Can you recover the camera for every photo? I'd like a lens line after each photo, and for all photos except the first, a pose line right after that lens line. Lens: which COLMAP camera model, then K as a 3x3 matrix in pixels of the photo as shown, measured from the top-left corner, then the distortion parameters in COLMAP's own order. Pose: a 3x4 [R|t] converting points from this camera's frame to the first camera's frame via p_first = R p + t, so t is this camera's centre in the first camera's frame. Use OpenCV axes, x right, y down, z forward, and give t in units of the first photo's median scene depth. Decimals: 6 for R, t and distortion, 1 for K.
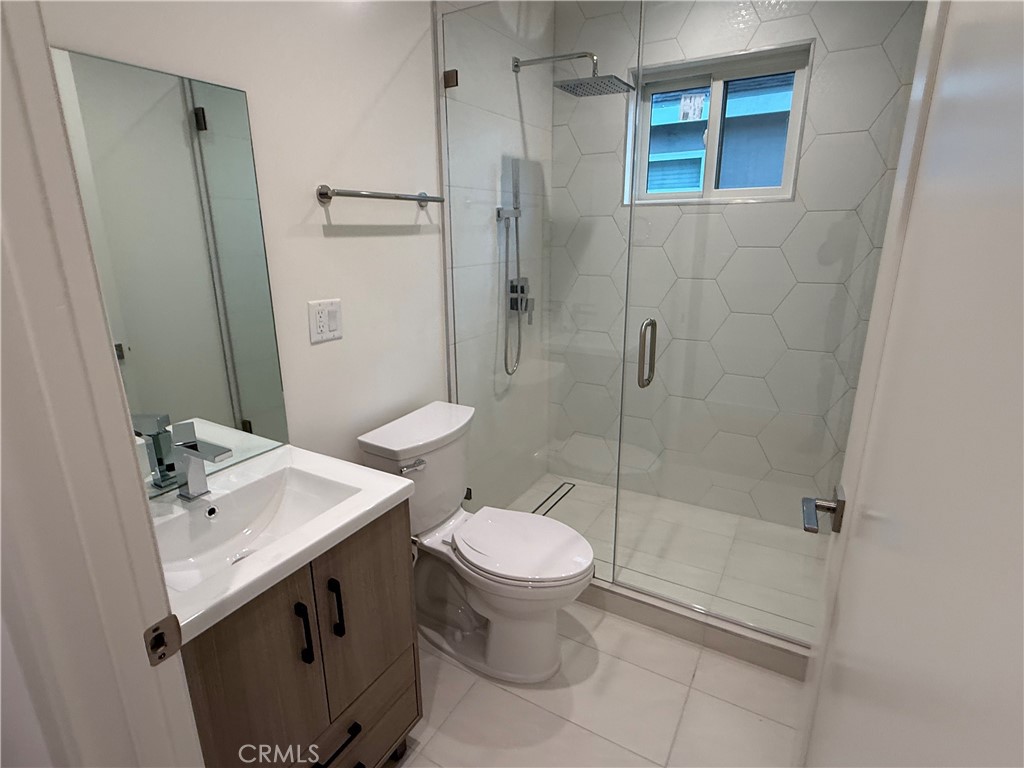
lens RADIAL K [[534.4, 0, 507.2], [0, 534.4, 381.1], [0, 0, 1]] dist [-0.002313, -0.002112]
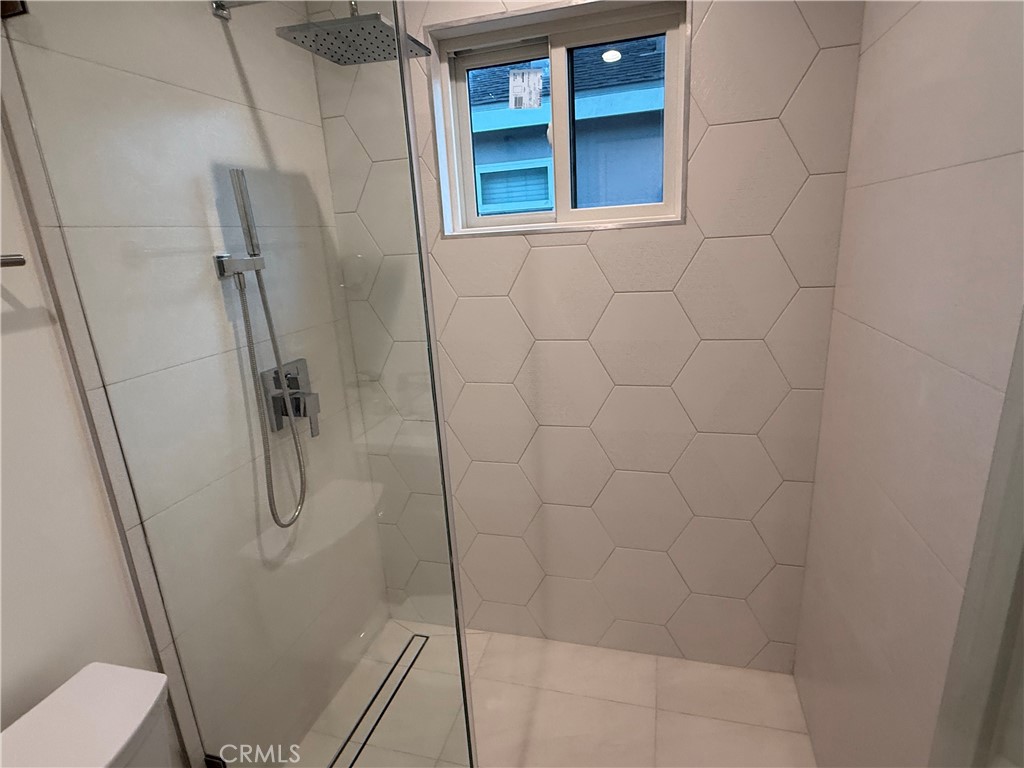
lens RADIAL K [[534.4, 0, 511.9], [0, 534.4, 385.6], [0, 0, 1]] dist [-0.002313, -0.002112]
pose [[0.965649, -0.111640, 0.234644, 0.129104], [0.114731, 0.993396, 0.000482, -0.143828], [-0.233148, 0.026455, 0.972081, 0.359481]]
